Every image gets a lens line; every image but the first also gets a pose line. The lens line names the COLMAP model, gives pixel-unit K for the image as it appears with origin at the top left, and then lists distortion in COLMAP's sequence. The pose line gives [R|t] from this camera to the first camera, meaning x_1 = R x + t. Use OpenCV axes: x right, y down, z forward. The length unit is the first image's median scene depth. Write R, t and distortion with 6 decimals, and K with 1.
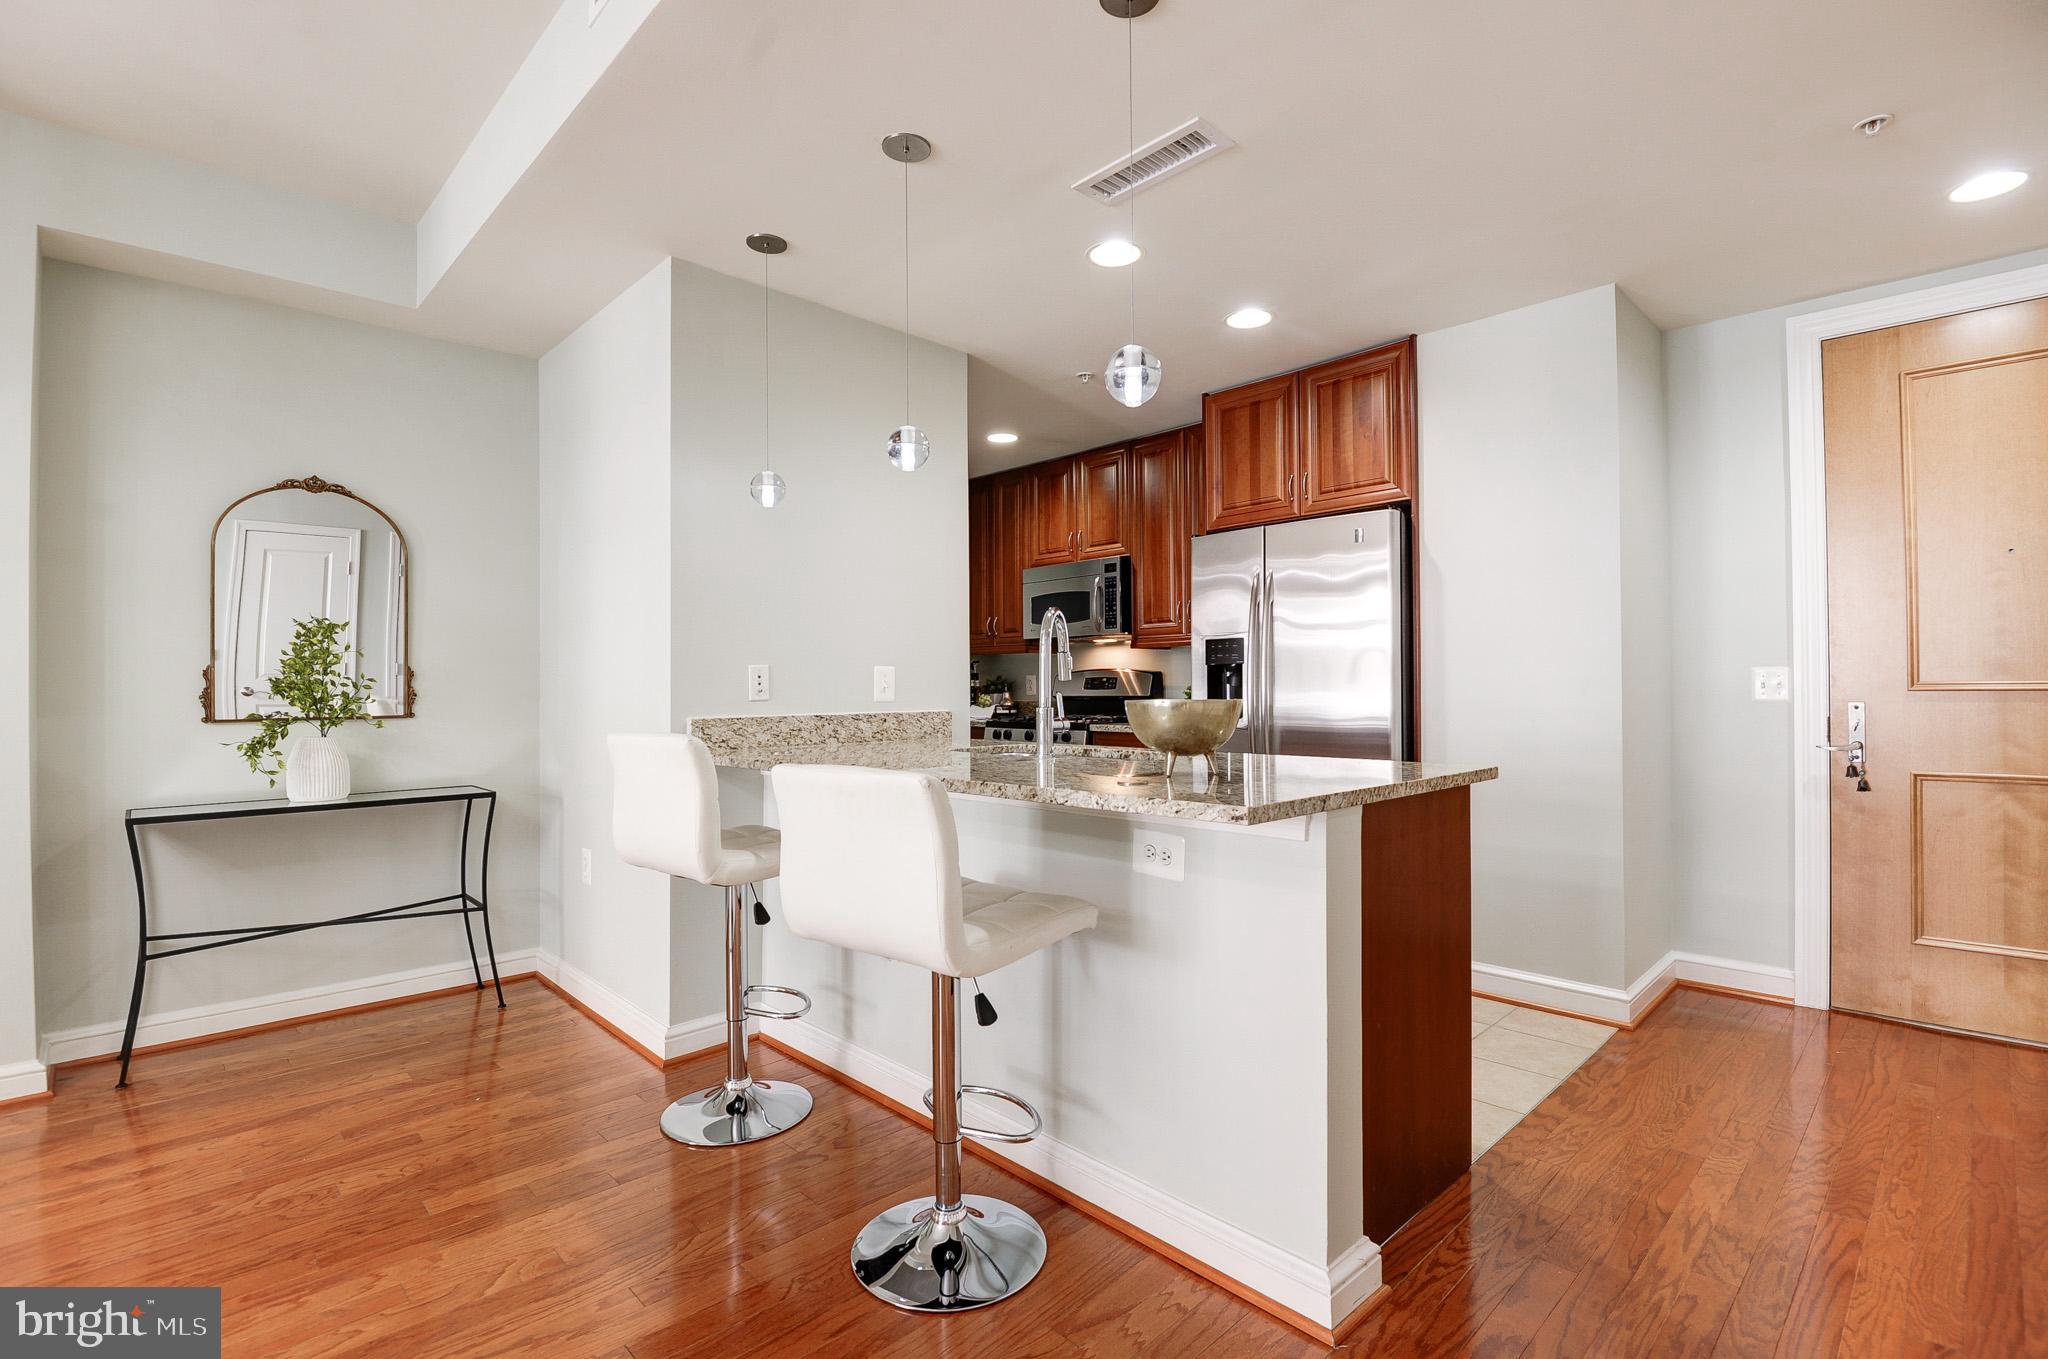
lens RADIAL K [[938.3, 0, 1023.1], [0, 938.3, 677.4], [0, 0, 1]] dist [-0.008761, -0.009051]
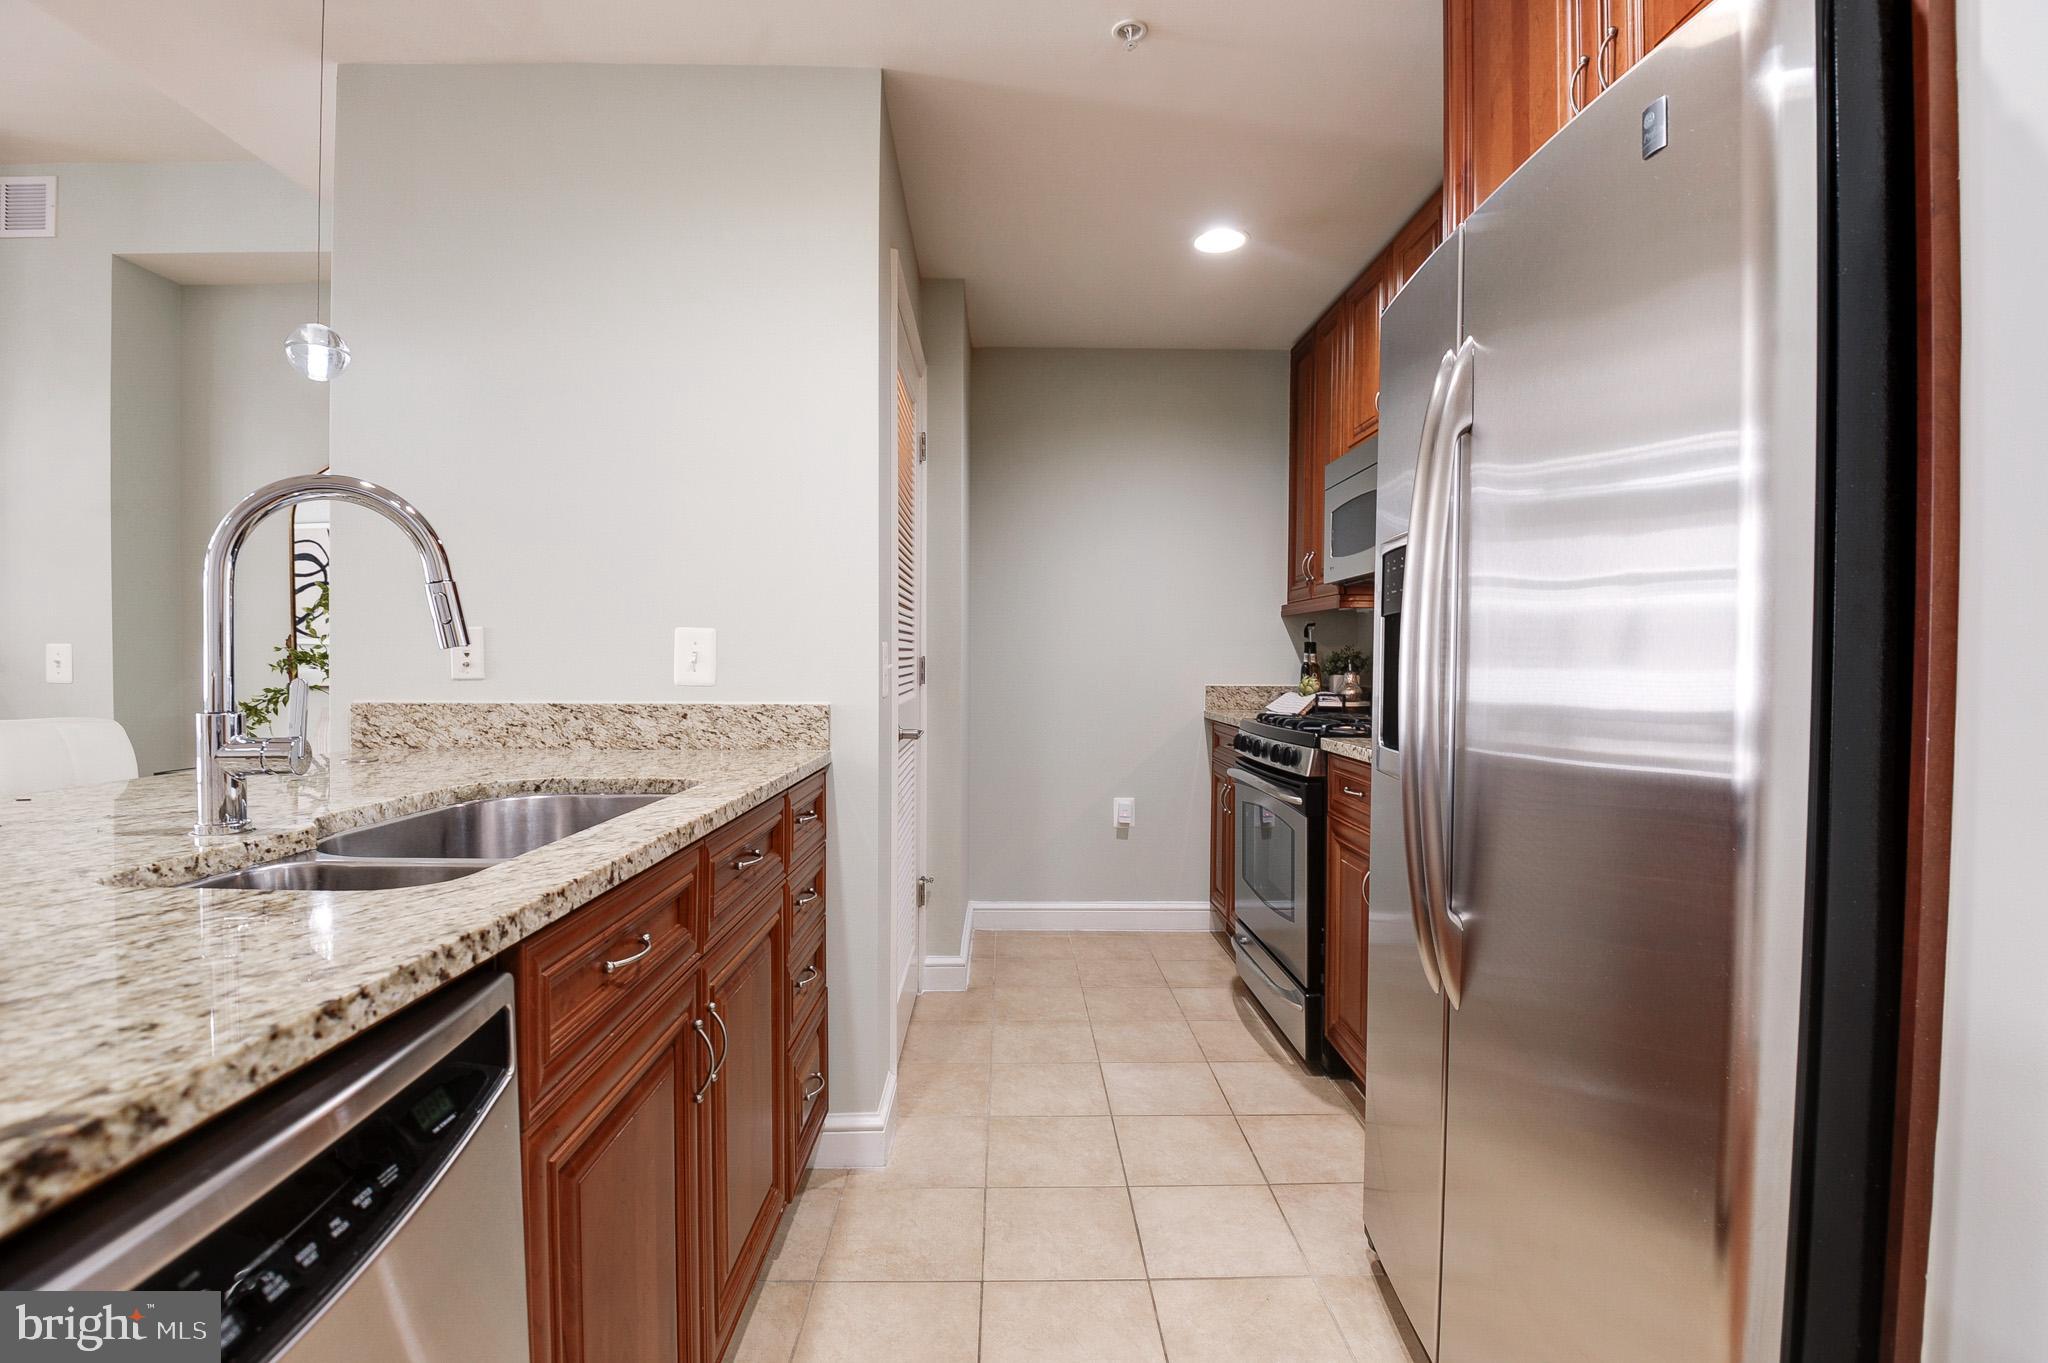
lens RADIAL K [[938.3, 0, 1024.4], [0, 938.3, 676.5], [0, 0, 1]] dist [-0.008761, -0.009051]
pose [[0.729146, 0.022117, -0.684001, 0.445992], [-0.003011, 0.999572, 0.029110, 0.001534], [0.684352, -0.019166, 0.728900, 0.726552]]
